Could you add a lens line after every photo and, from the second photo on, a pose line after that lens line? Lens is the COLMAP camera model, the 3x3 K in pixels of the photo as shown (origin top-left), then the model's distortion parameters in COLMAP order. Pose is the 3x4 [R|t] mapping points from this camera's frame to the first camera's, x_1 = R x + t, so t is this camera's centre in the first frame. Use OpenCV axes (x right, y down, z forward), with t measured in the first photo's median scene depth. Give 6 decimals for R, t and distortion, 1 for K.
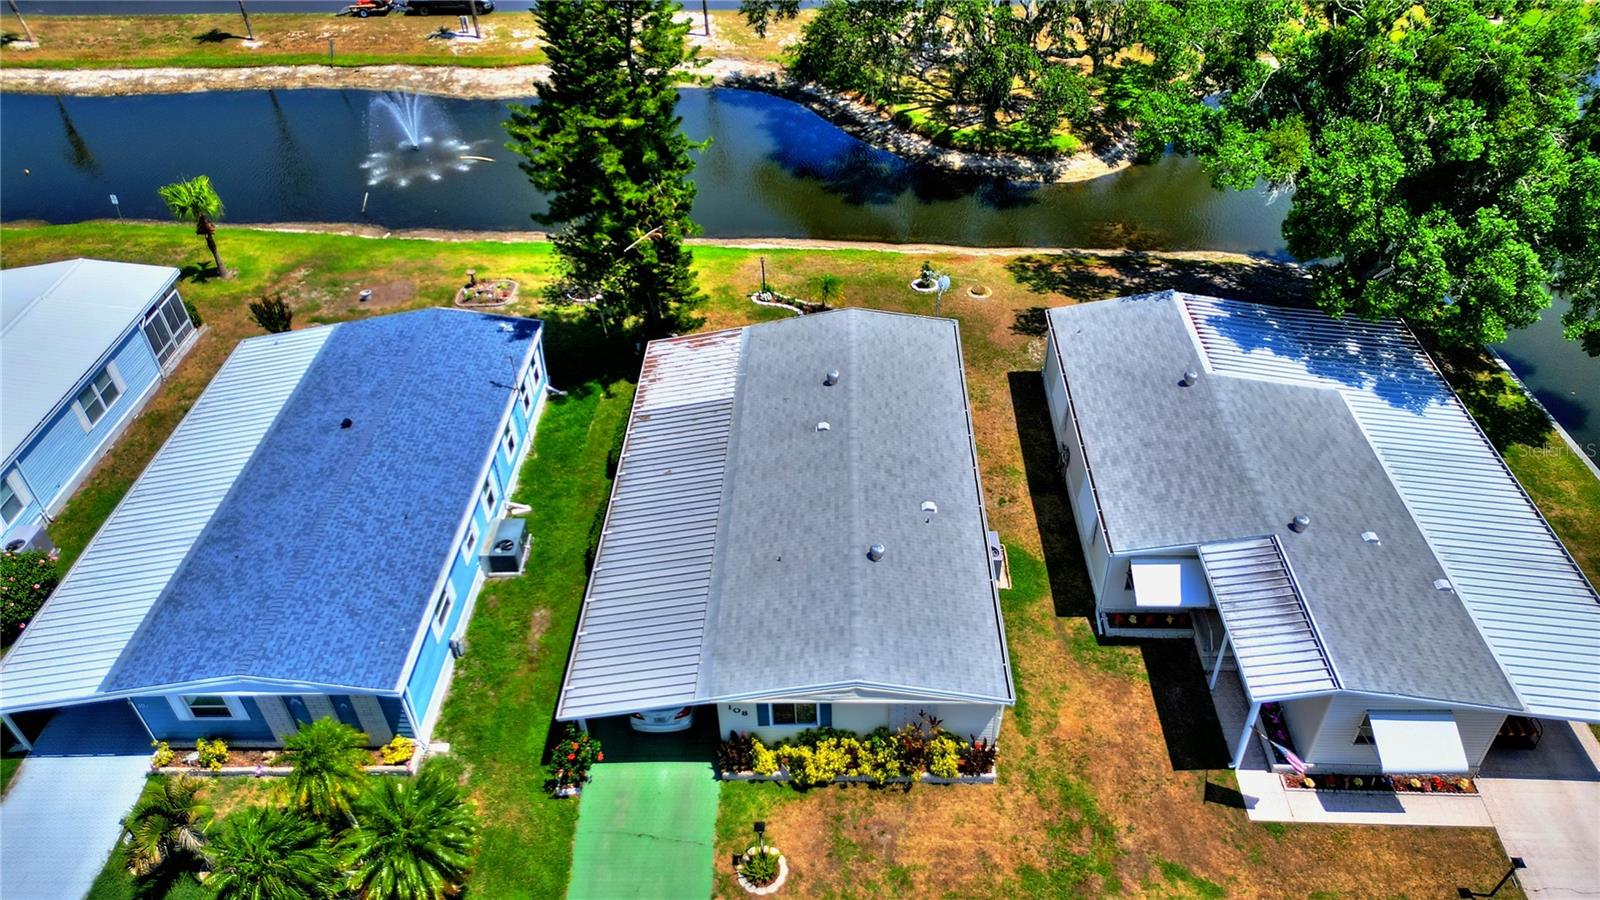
lens RADIAL K [[1115.6, 0, 800.0], [0, 1115.6, 450.0], [0, 0, 1]] dist [0.085779, -0.089961]
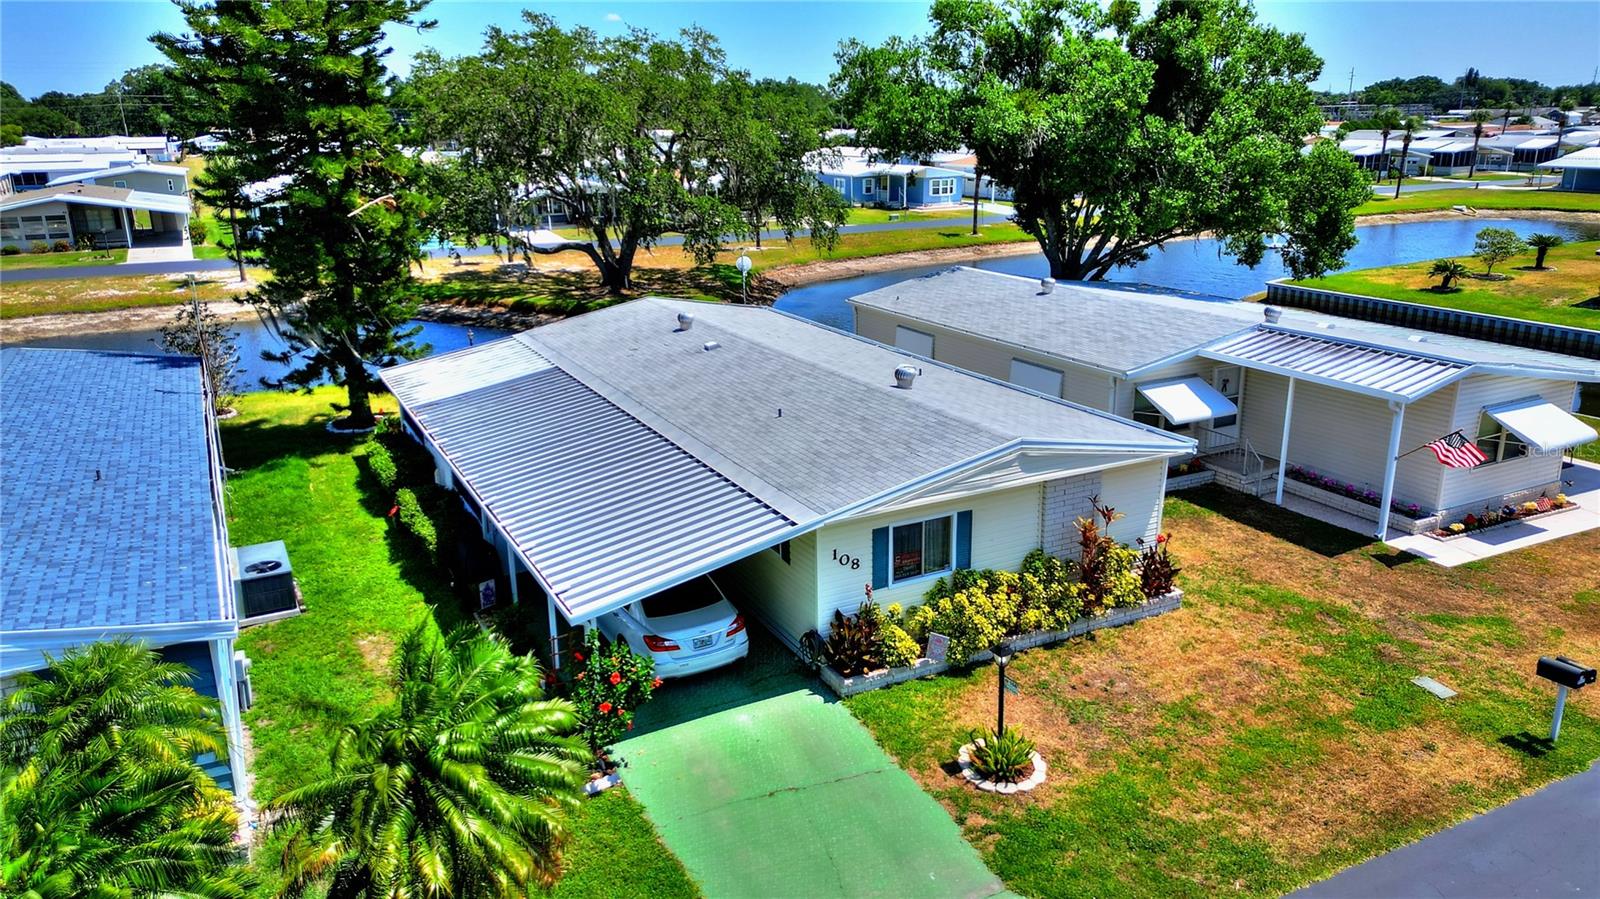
lens RADIAL K [[1115.6, 0, 800.0], [0, 1115.6, 449.5], [0, 0, 1]] dist [0.085779, -0.089961]
pose [[0.871381, -0.121410, 0.475346, -0.210241], [0.296061, 0.902722, -0.312156, 0.210718], [-0.391206, 0.412738, 0.822560, 0.281992]]
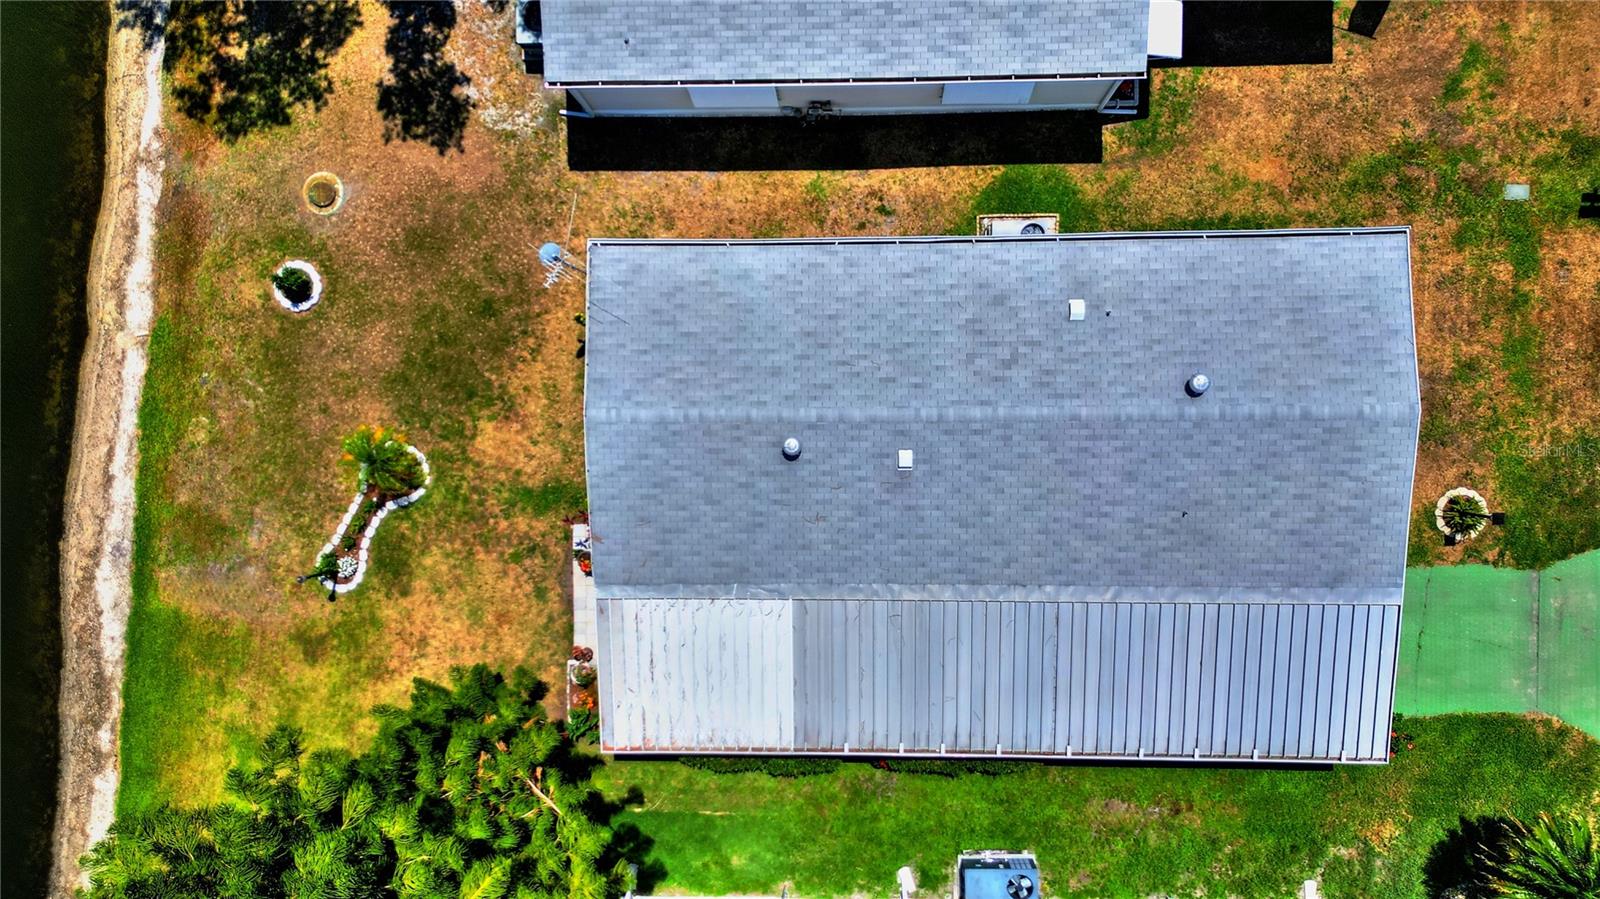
lens RADIAL K [[1115.6, 0, 800.0], [0, 1115.6, 449.5], [0, 0, 1]] dist [0.085779, -0.089961]
pose [[-0.031219, -0.999369, 0.016950, 0.012550], [0.665537, -0.008132, 0.746321, -0.406017], [-0.745712, 0.034580, 0.665371, 0.433758]]
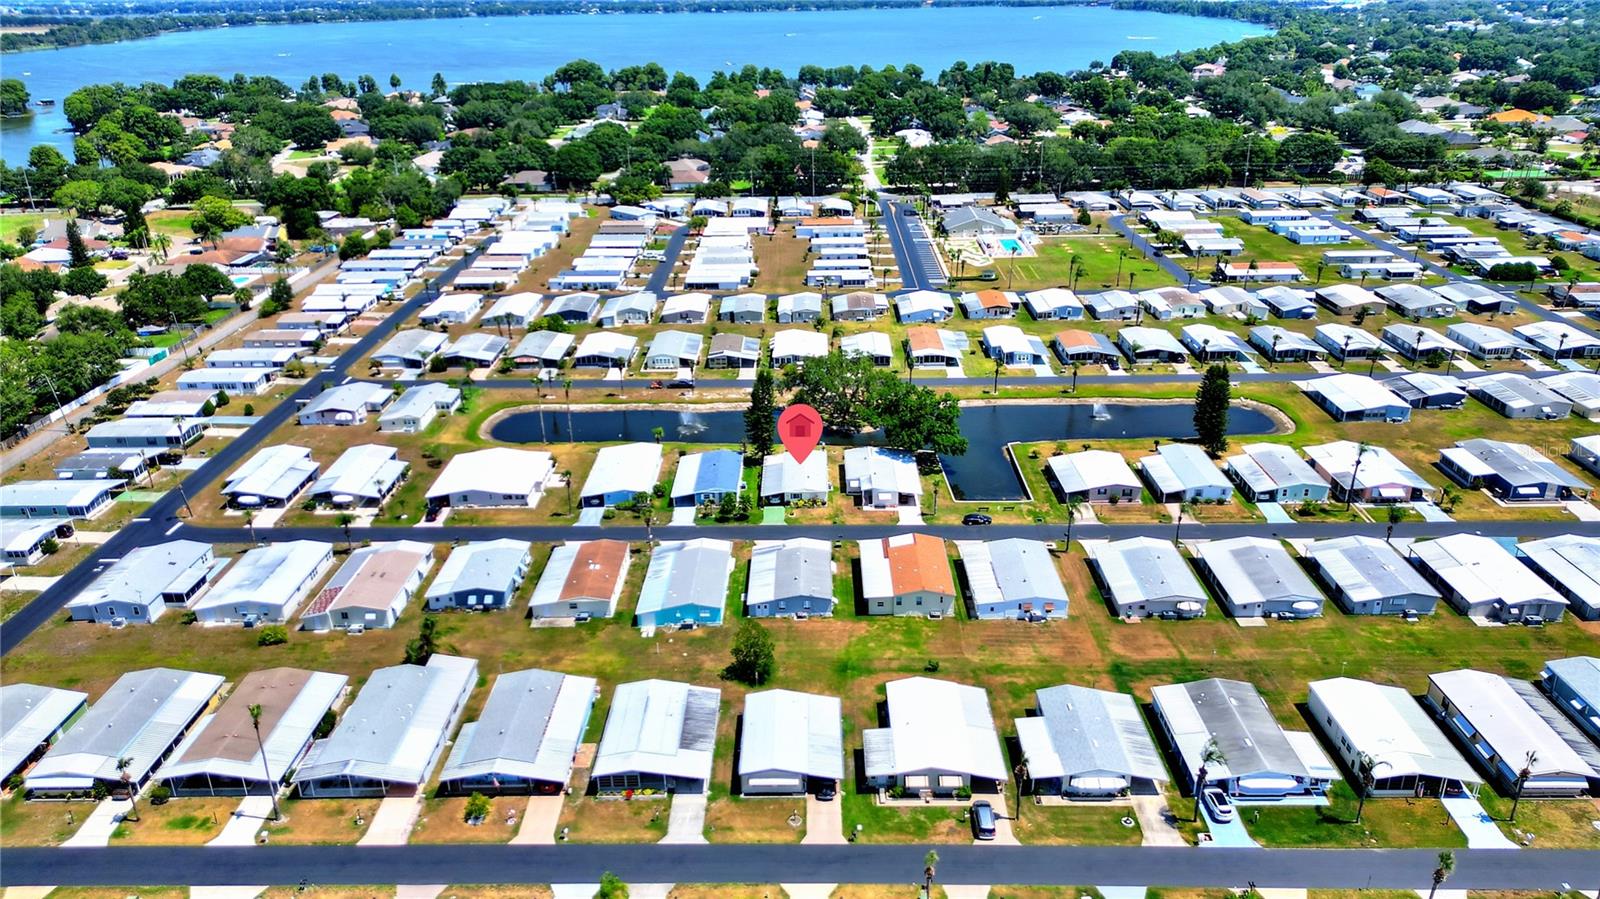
lens RADIAL K [[1115.6, 0, 800.0], [0, 1115.6, 449.5], [0, 0, 1]] dist [0.085779, -0.089961]
pose [[0.999643, 0.004256, 0.026368, -0.092083], [0.003322, 0.959745, -0.280854, 1.070029], [-0.026502, 0.280842, 0.959388, -3.179898]]
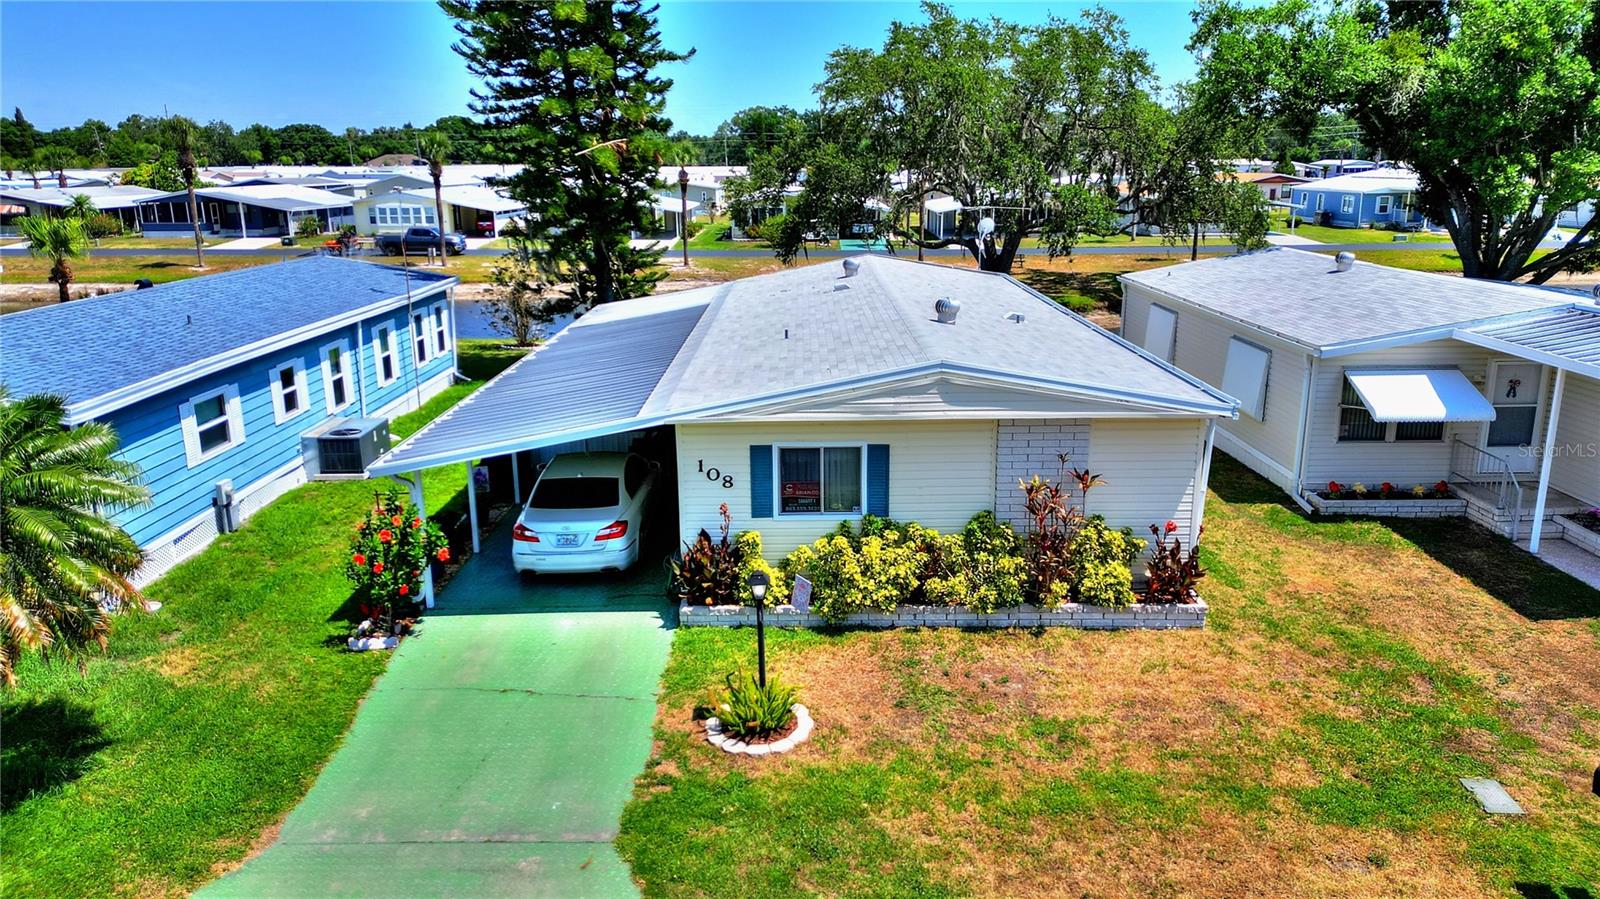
lens RADIAL K [[1115.6, 0, 800.0], [0, 1115.6, 449.5], [0, 0, 1]] dist [0.085779, -0.089961]
pose [[0.999414, 0.014921, 0.030810, -0.018271], [-0.000837, 0.910397, -0.413734, 0.258497], [-0.034223, 0.413466, 0.909876, 0.295939]]
